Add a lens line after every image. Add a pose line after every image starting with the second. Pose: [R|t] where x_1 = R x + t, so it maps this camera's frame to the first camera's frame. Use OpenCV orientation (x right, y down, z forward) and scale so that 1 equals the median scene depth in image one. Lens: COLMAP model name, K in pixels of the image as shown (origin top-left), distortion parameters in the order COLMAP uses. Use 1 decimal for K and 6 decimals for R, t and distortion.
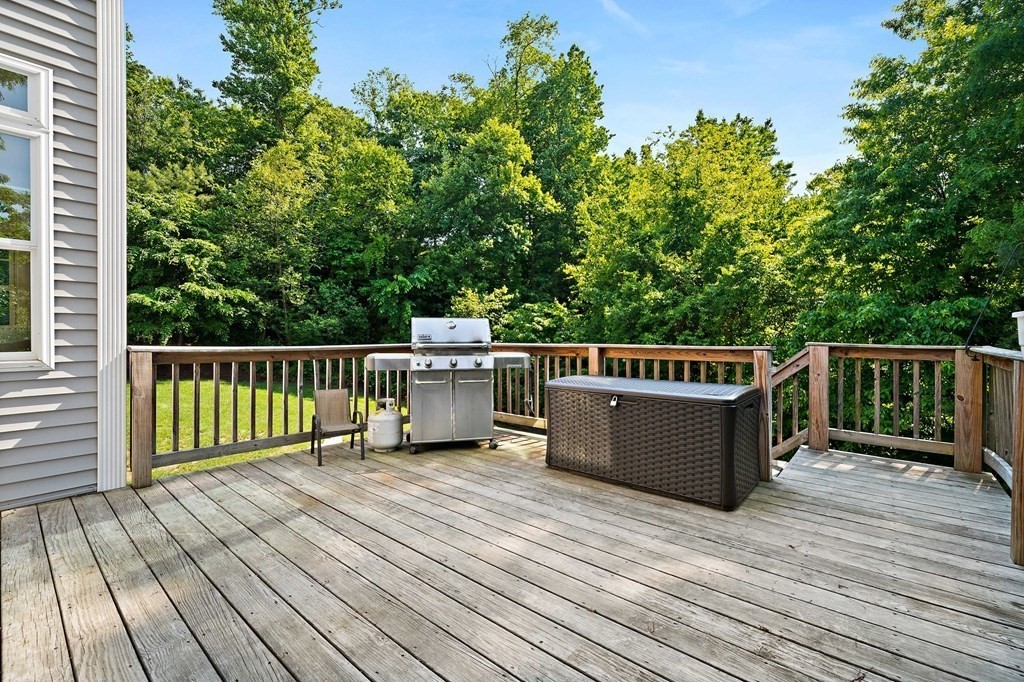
lens RADIAL K [[439.1, 0, 515.1], [0, 439.1, 344.9], [0, 0, 1]] dist [0.000632, -0.000038]
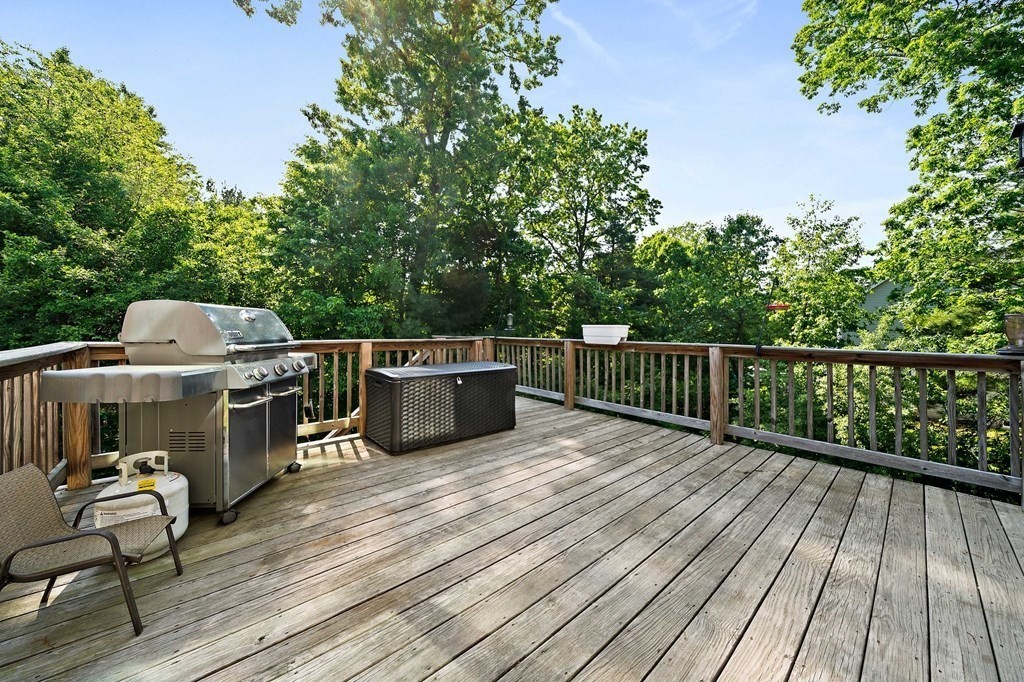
lens RADIAL K [[357.5, 0, 513.4], [0, 357.5, 338.9], [0, 0, 1]] dist [0.000557, -0.000052]
pose [[0.148529, -0.020111, 0.988703, -0.902134], [0.013156, 0.999745, 0.018359, -0.021247], [-0.988820, 0.010281, 0.148756, 0.712607]]
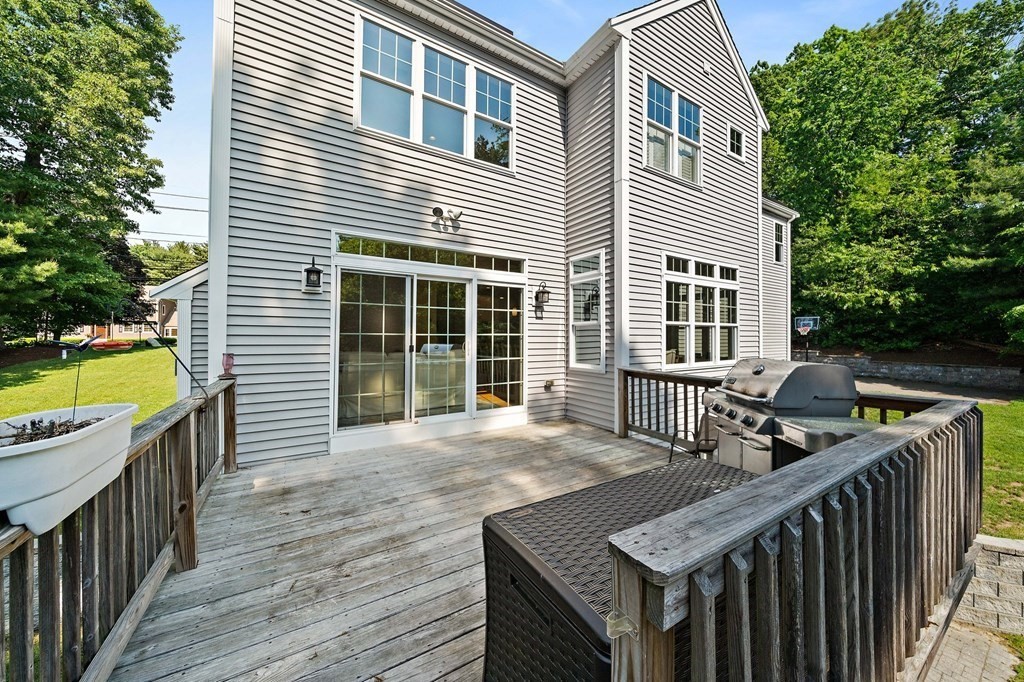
lens RADIAL K [[357.5, 0, 513.4], [0, 357.5, 338.9], [0, 0, 1]] dist [0.000557, -0.000052]
pose [[-0.310558, 0.001347, -0.950553, 0.892019], [-0.018344, 0.999804, 0.007410, -0.131377], [0.950377, 0.019738, -0.310473, 1.082710]]
